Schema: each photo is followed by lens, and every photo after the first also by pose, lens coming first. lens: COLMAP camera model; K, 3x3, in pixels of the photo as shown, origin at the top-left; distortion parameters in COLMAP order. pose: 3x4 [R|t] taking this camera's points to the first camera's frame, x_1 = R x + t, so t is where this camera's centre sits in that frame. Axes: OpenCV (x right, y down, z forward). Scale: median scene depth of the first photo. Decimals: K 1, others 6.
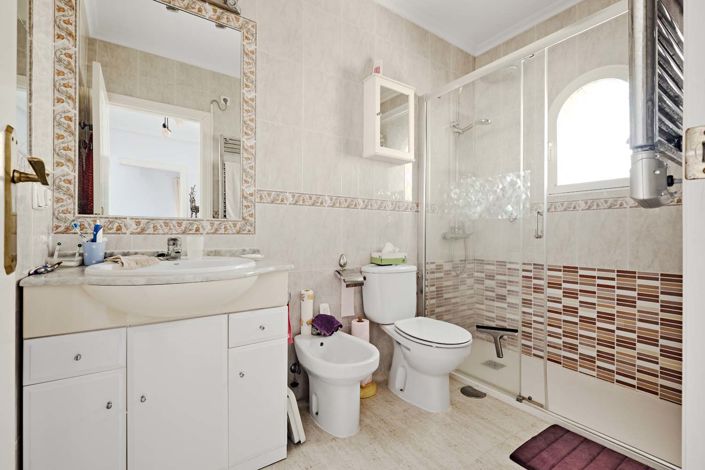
lens RADIAL K [[313.9, 0, 348.7], [0, 313.9, 229.9], [0, 0, 1]] dist [0.002556, 0.000935]
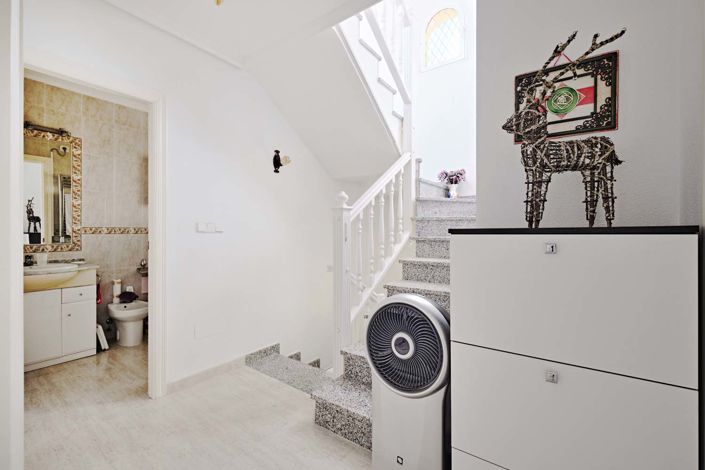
lens RADIAL K [[313.9, 0, 348.7], [0, 313.9, 229.9], [0, 0, 1]] dist [0.002556, 0.000935]
pose [[0.941683, -0.001714, 0.336496, 0.570219], [-0.000130, 0.999985, 0.005457, -0.119948], [-0.336500, -0.005182, 0.941669, -1.300996]]
